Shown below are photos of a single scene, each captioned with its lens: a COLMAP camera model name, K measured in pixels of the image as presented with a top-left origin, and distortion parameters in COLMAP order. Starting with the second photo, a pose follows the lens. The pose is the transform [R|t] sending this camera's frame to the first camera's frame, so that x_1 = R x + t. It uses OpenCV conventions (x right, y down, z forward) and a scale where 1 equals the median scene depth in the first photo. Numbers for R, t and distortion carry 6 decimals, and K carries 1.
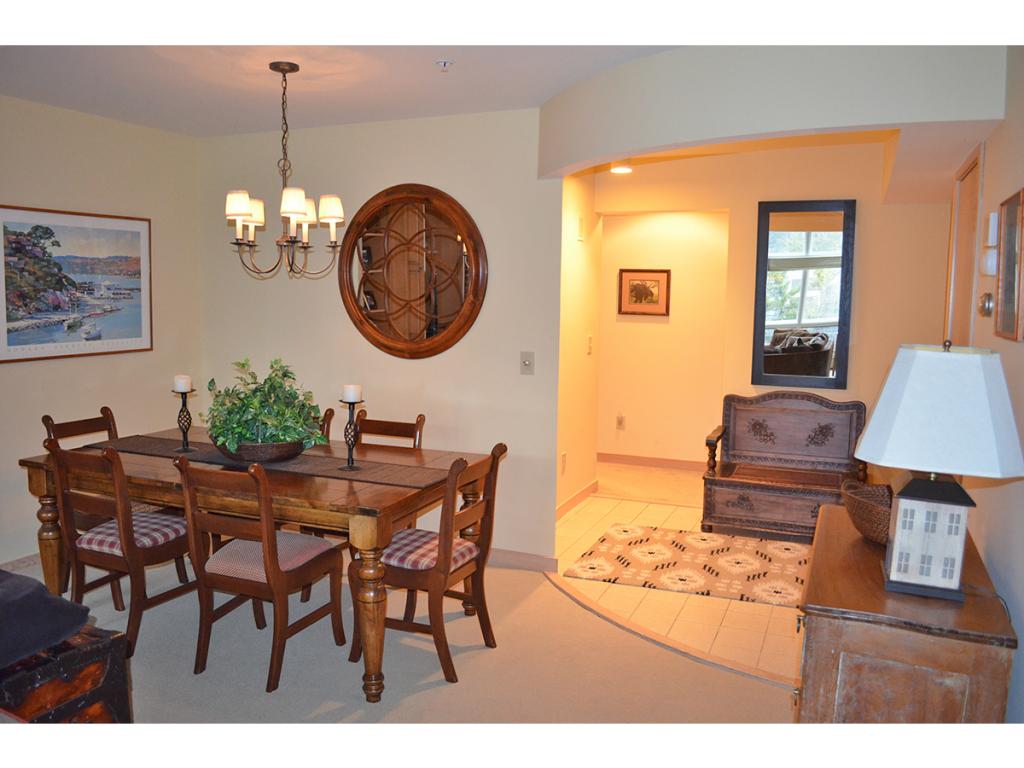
lens RADIAL K [[802.5, 0, 506.6], [0, 802.5, 381.4], [0, 0, 1]] dist [-0.084502, 0.012022]
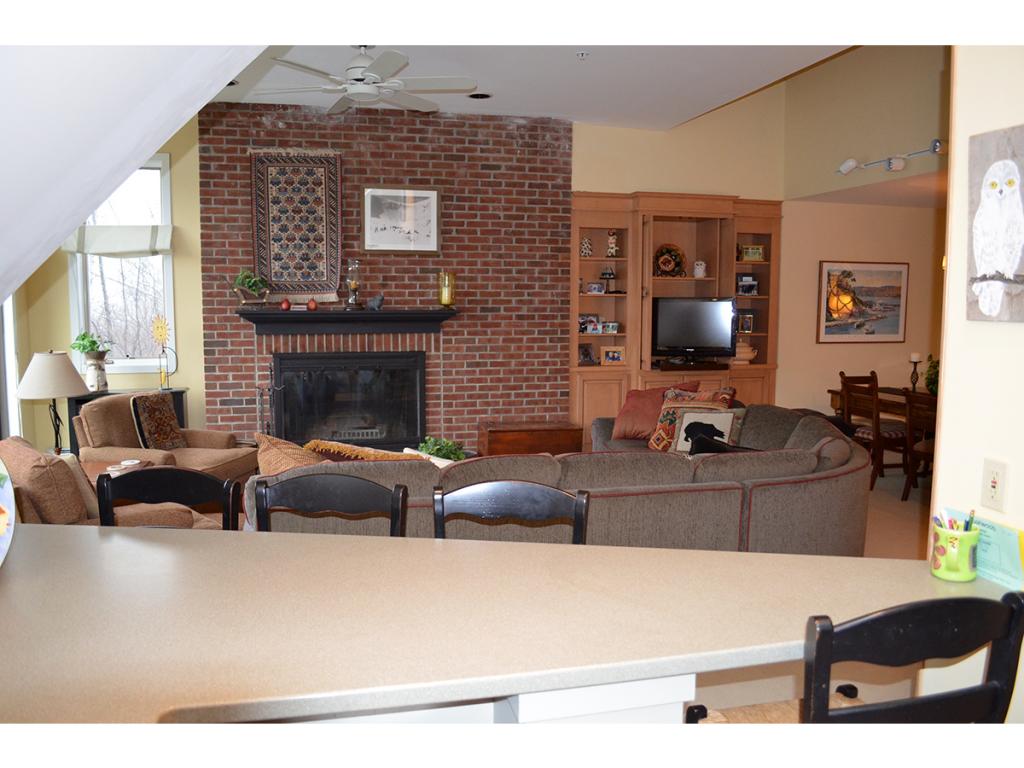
lens RADIAL K [[802.5, 0, 506.6], [0, 802.5, 381.4], [0, 0, 1]] dist [-0.084502, 0.012022]
pose [[0.606257, 0.069507, -0.792225, 0.468210], [-0.083953, 0.996201, 0.023158, 0.097542], [0.790825, 0.052470, 0.609789, -0.867131]]
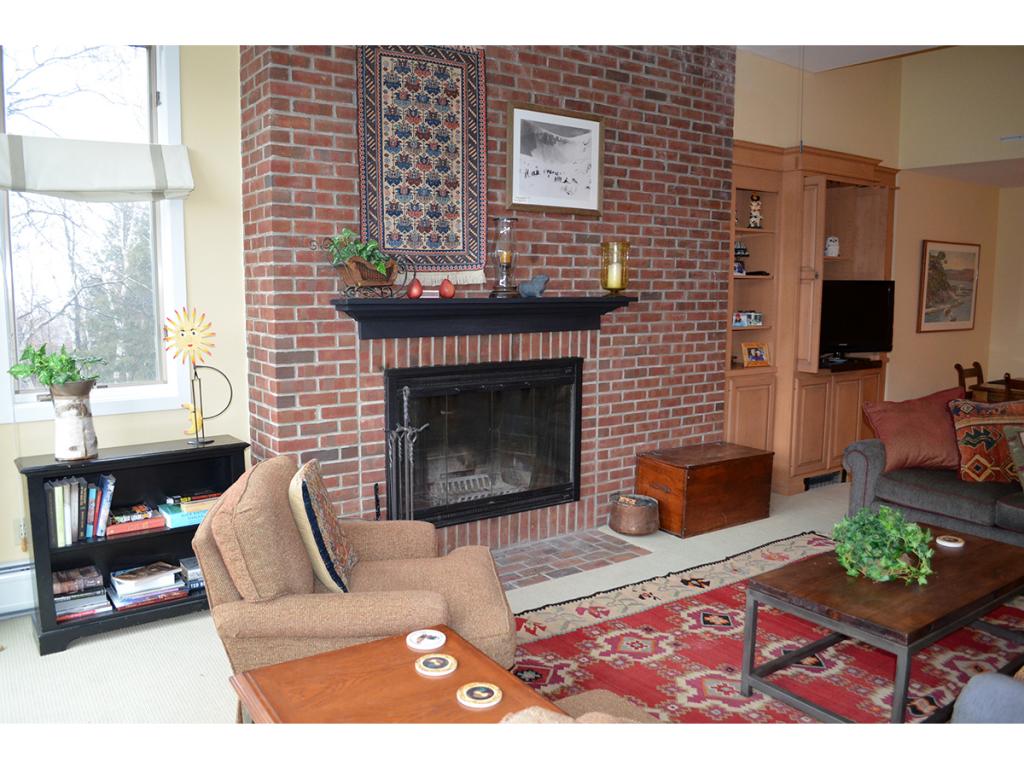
lens RADIAL K [[802.5, 0, 506.6], [0, 802.5, 381.4], [0, 0, 1]] dist [-0.084502, 0.012022]
pose [[0.851976, 0.055282, -0.520655, -0.574132], [-0.052455, 0.998419, 0.020176, 0.105600], [0.520947, 0.010122, 0.853529, -1.033924]]
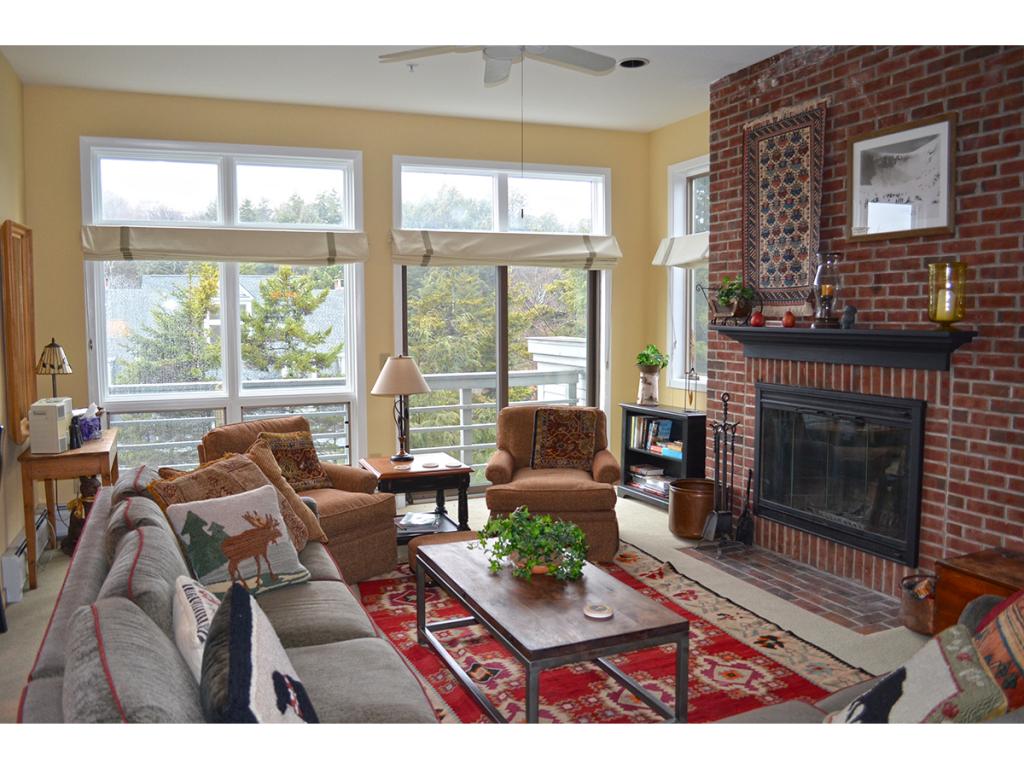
lens RADIAL K [[802.5, 0, 506.6], [0, 802.5, 381.4], [0, 0, 1]] dist [-0.084502, 0.012022]
pose [[-0.691800, 0.048456, -0.720462, 0.022440], [-0.086148, 0.985081, 0.148974, -0.050384], [0.716932, 0.165127, -0.677304, 0.437499]]
